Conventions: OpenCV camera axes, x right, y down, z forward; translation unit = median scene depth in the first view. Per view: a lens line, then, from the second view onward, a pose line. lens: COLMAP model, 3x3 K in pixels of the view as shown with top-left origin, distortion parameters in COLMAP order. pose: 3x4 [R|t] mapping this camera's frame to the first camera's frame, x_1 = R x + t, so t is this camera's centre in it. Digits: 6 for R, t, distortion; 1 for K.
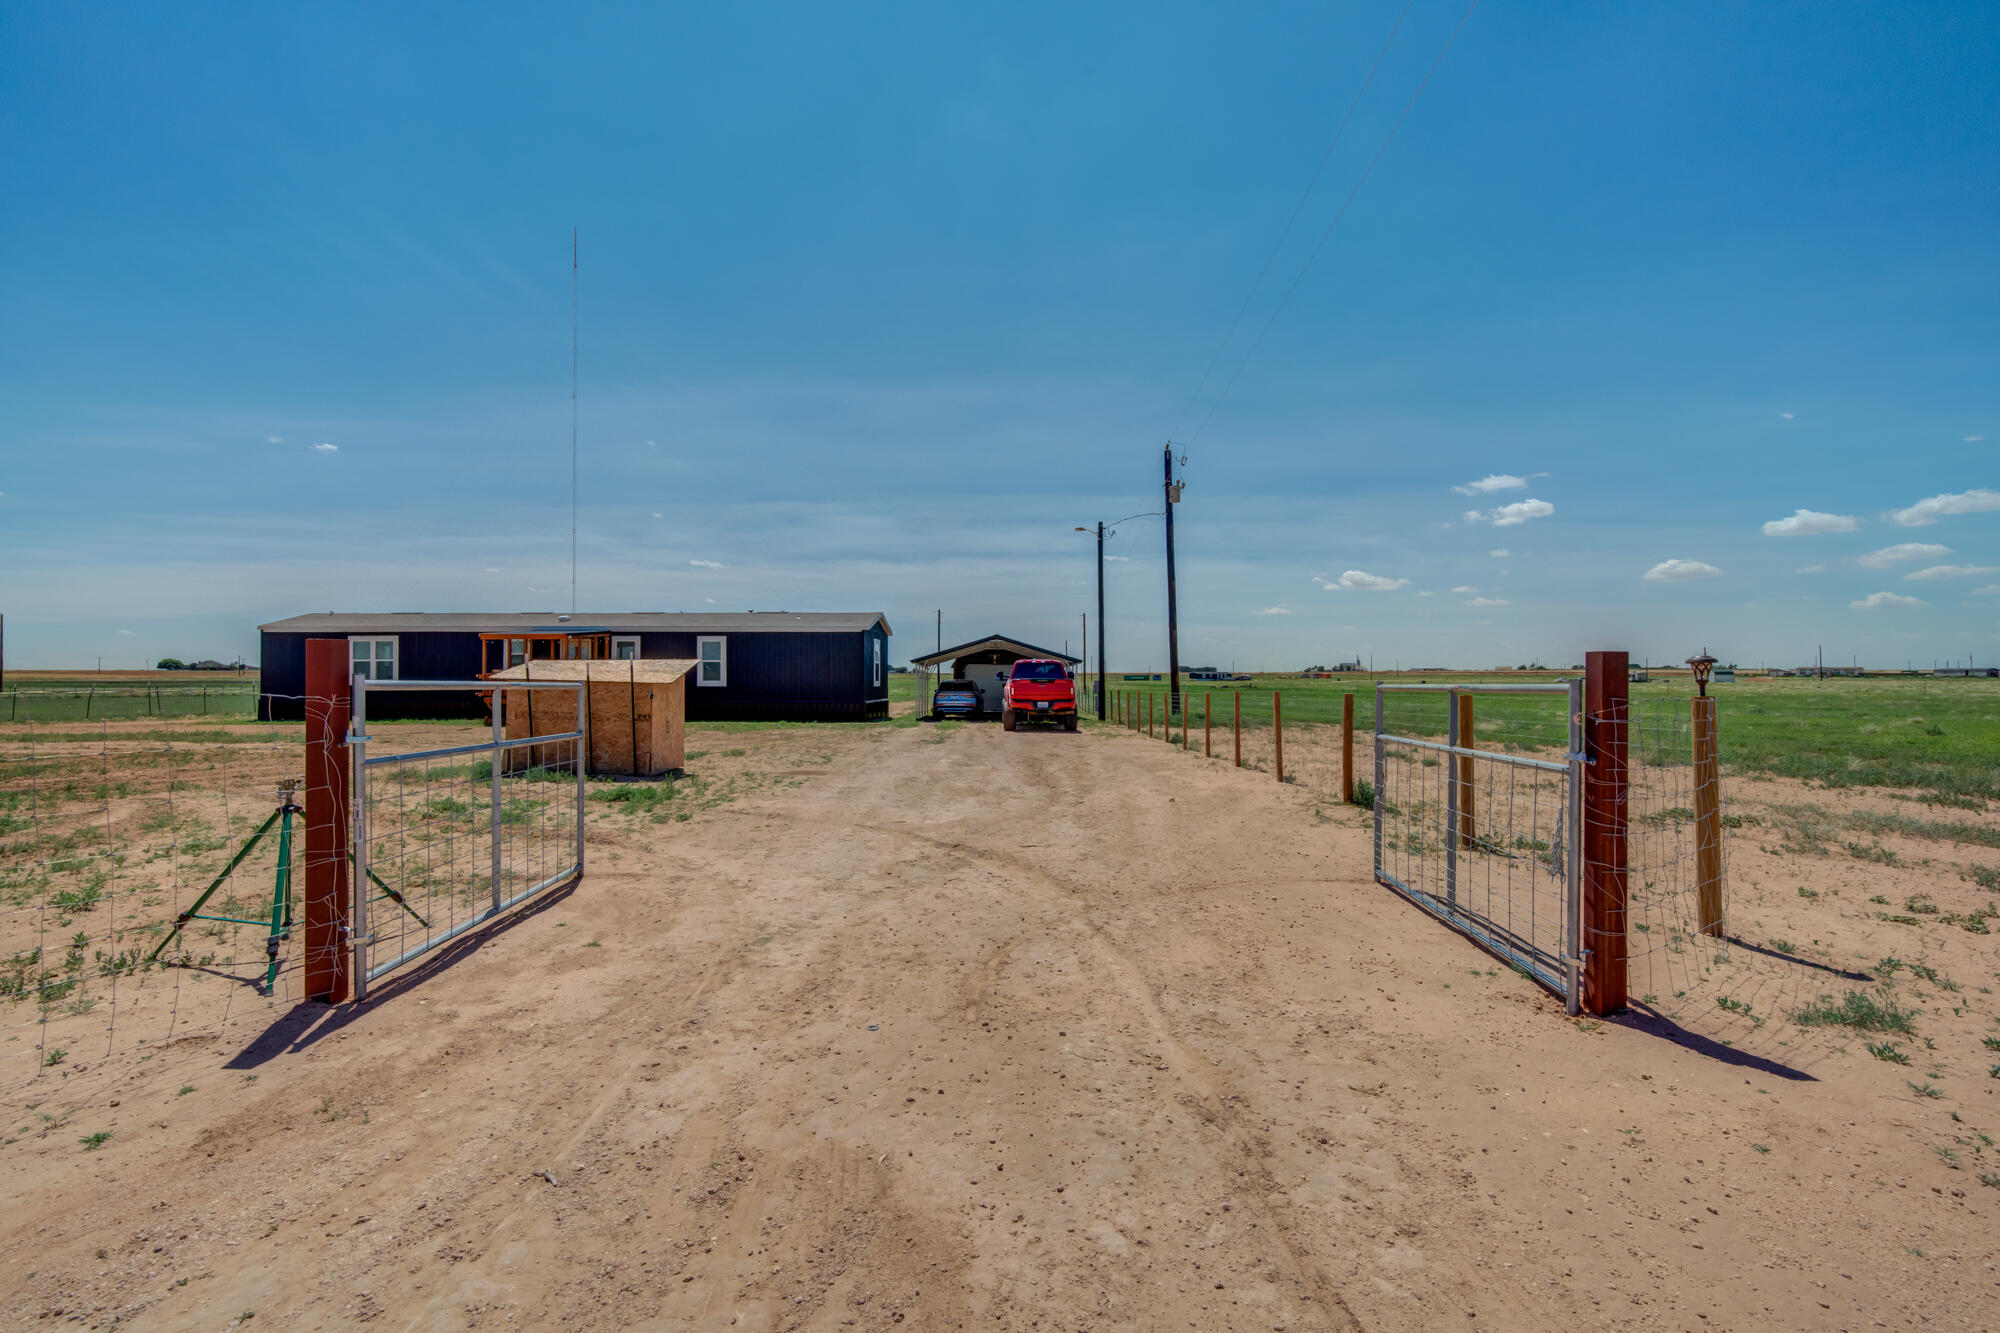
lens RADIAL K [[892.0, 0, 1000.0], [0, 892.0, 666.5], [0, 0, 1]] dist [0.002999, 0.000226]
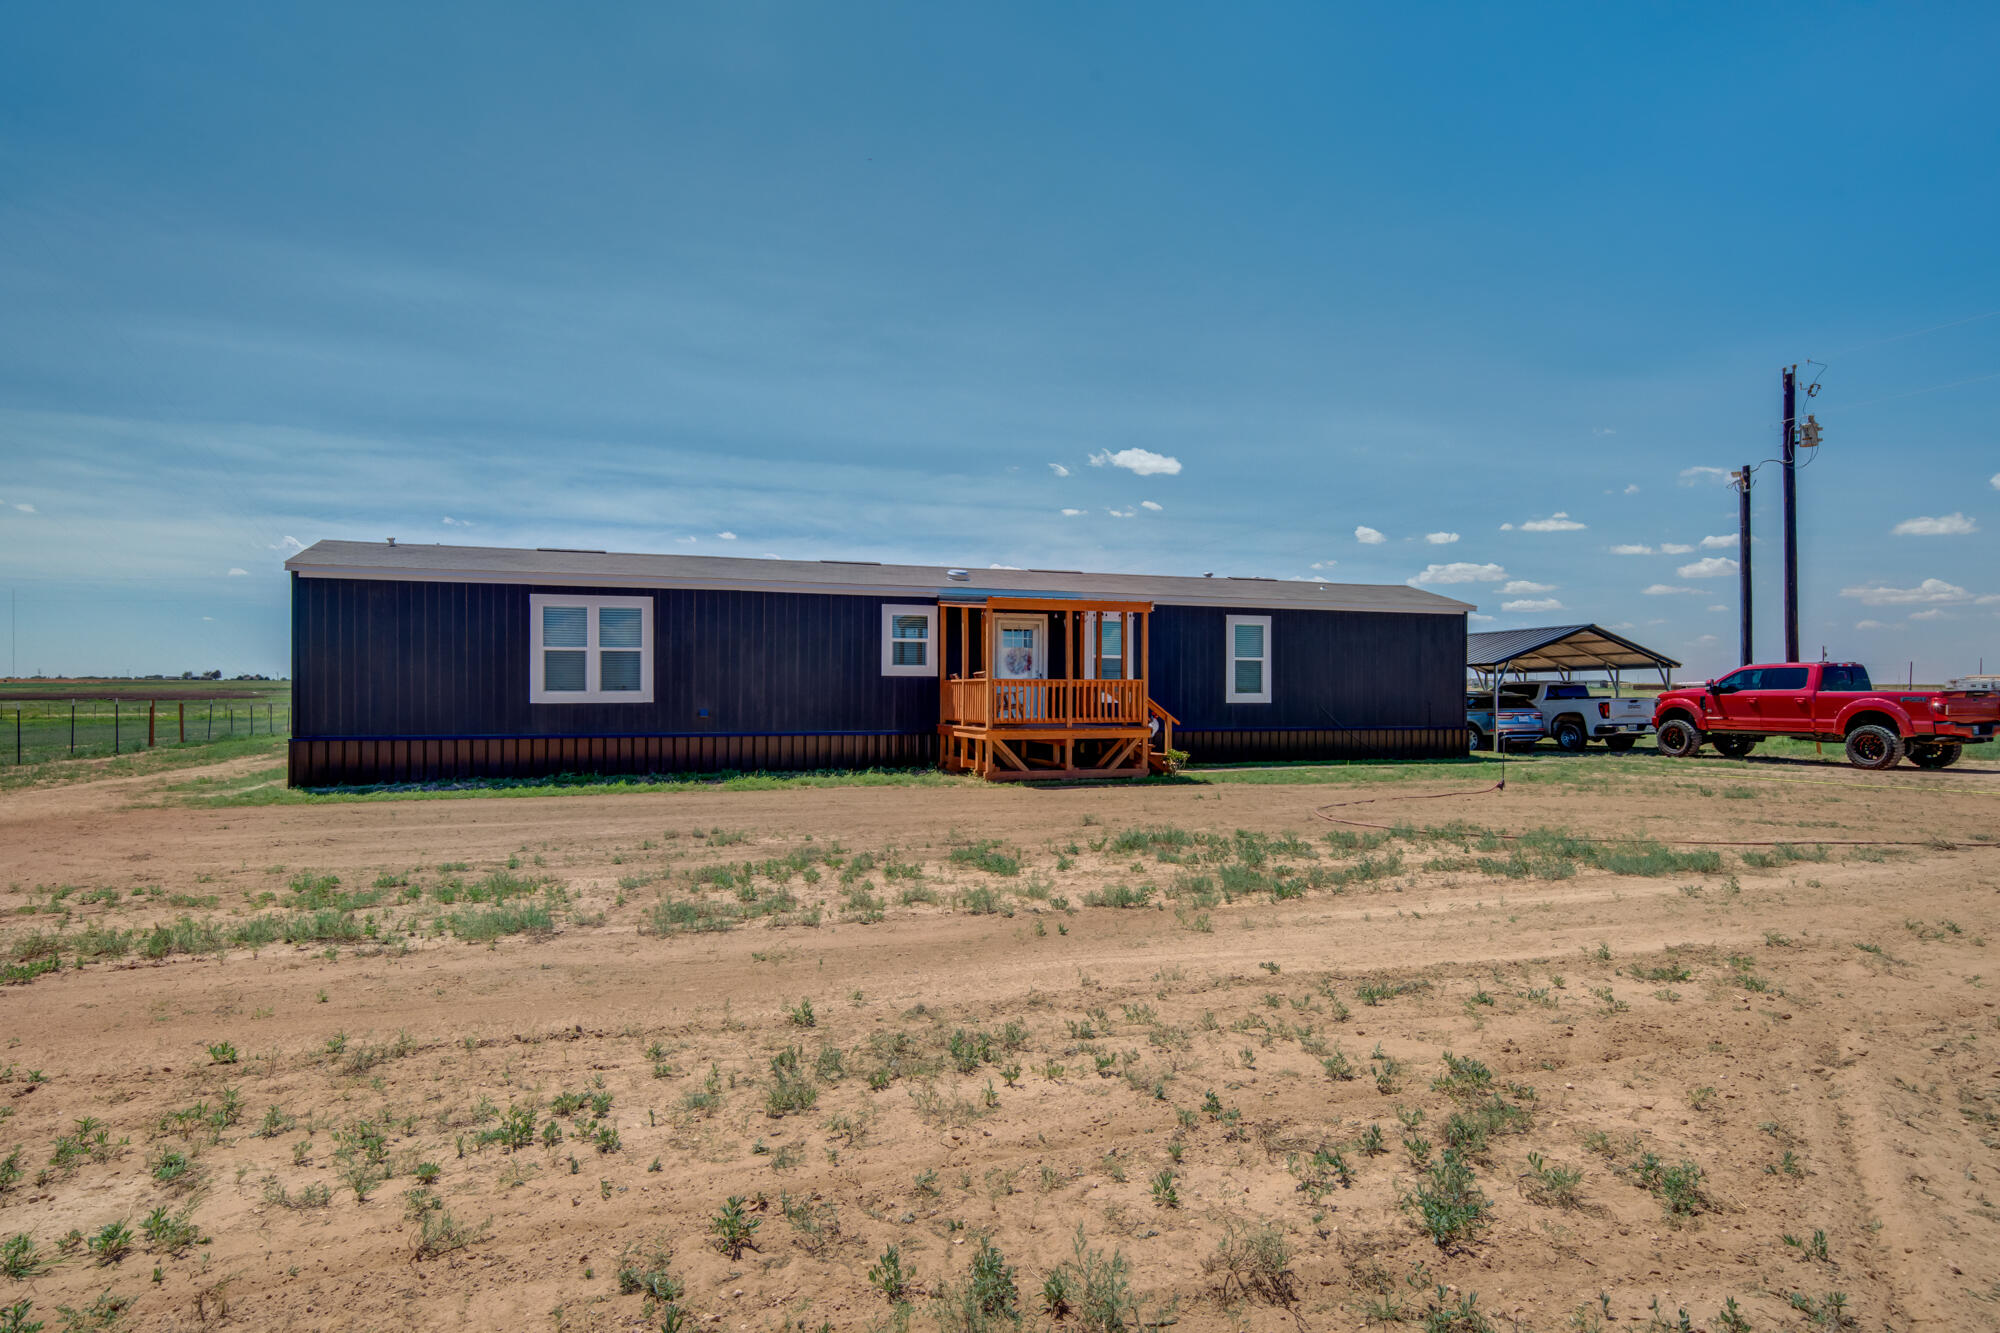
lens RADIAL K [[1084.1, 0, 1005.0], [0, 1084.1, 683.3], [0, 0, 1]] dist [0.019069, 0.000119]
pose [[0.925565, 0.002601, 0.378580, -0.712273], [-0.005510, 0.999963, 0.006601, 0.005477], [-0.378549, -0.008196, 0.925545, 0.404845]]
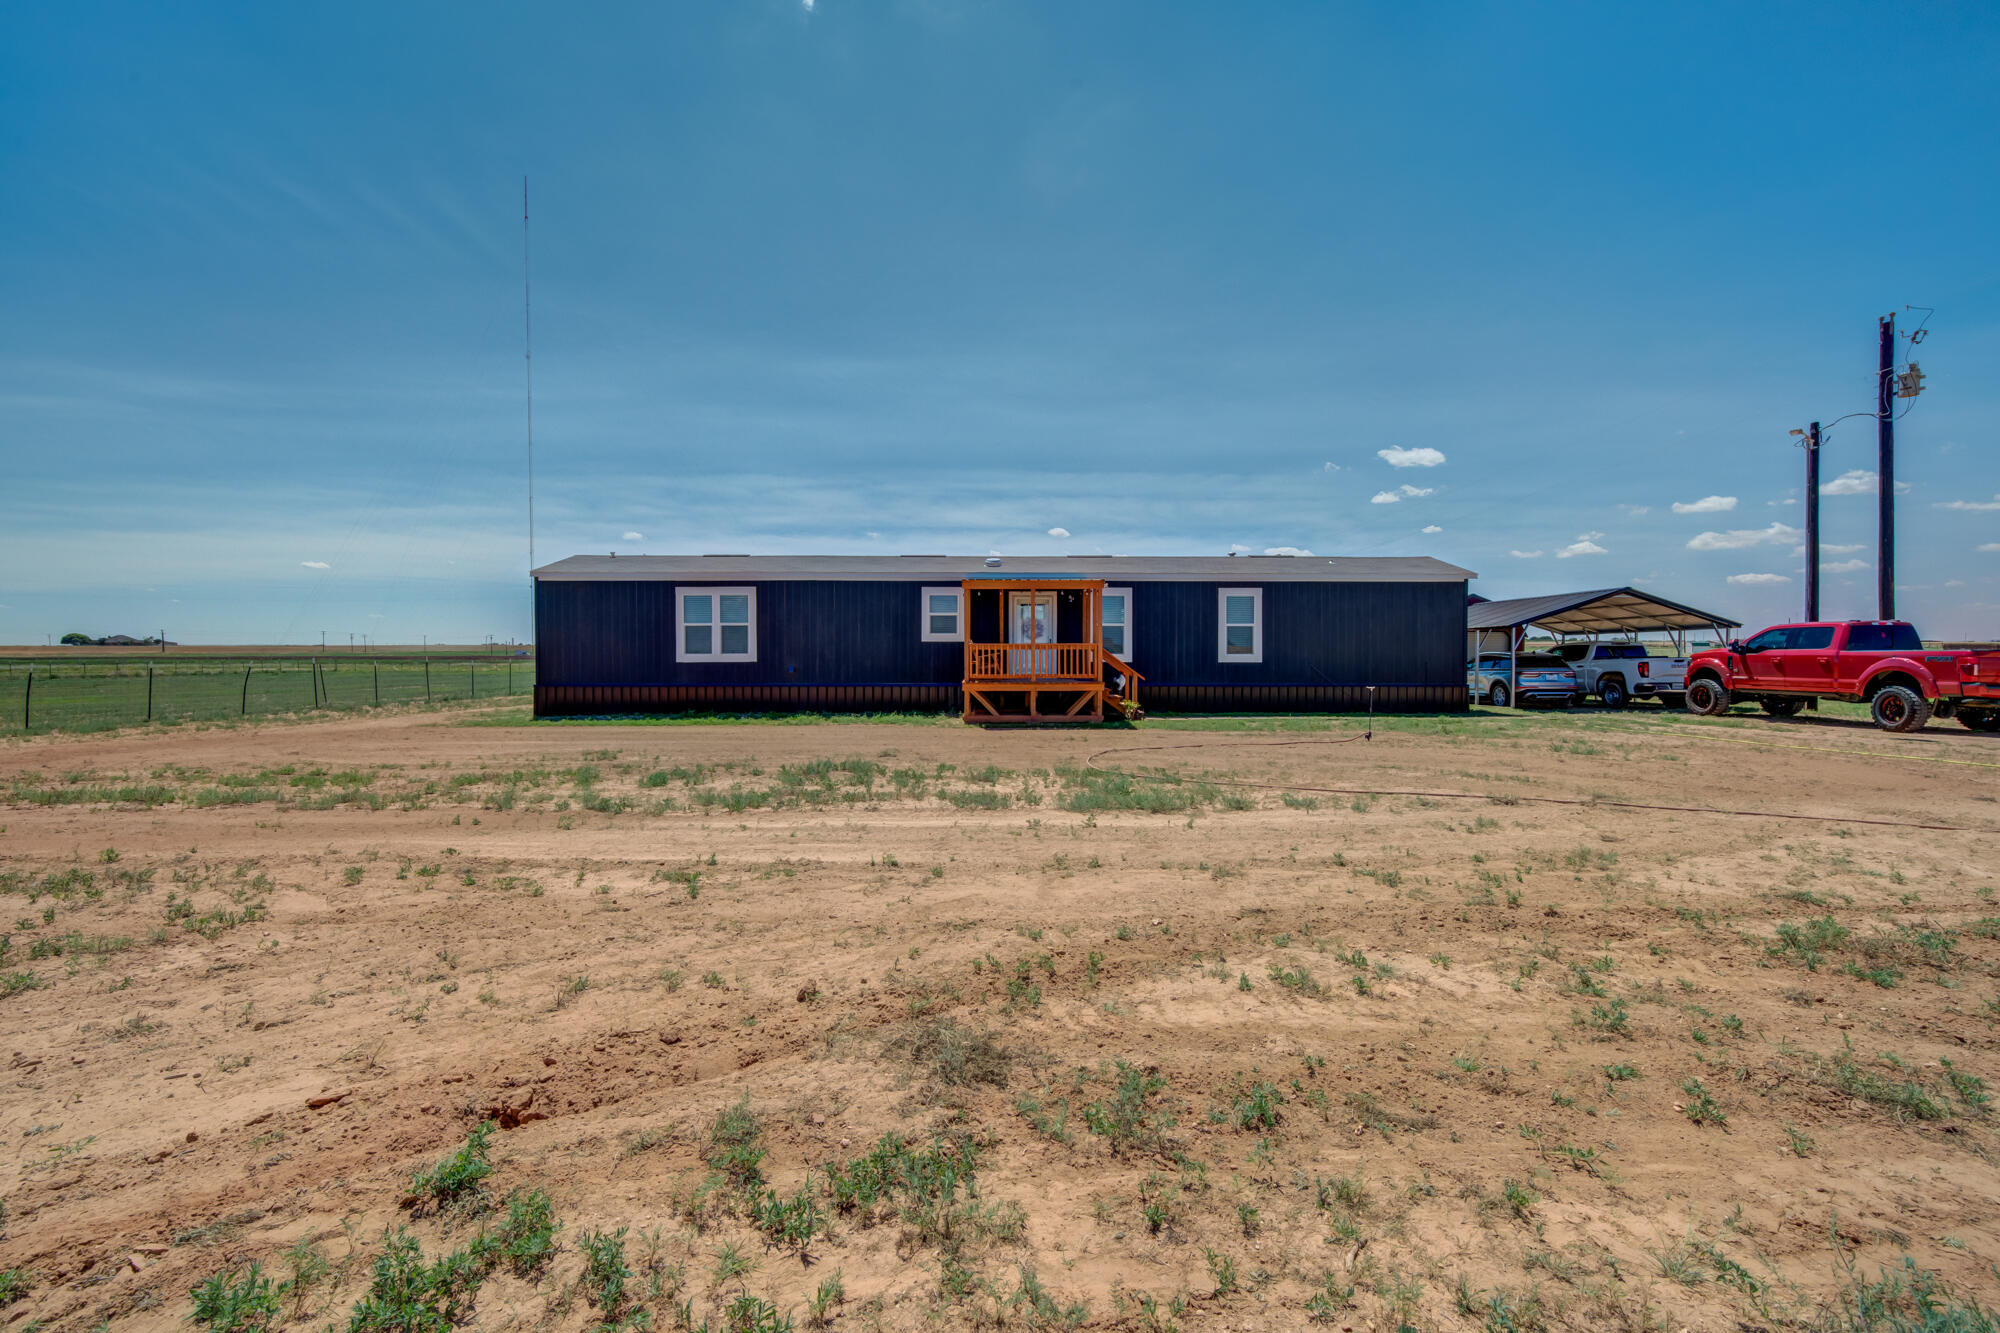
lens RADIAL K [[856.2, 0, 1000.0], [0, 856.2, 666.5], [0, 0, 1]] dist [0.004788, 0.000290]
pose [[0.997481, -0.003914, 0.070820, -0.535843], [0.001739, 0.999526, 0.030751, 0.004730], [-0.070906, -0.030550, 0.997015, 0.357796]]
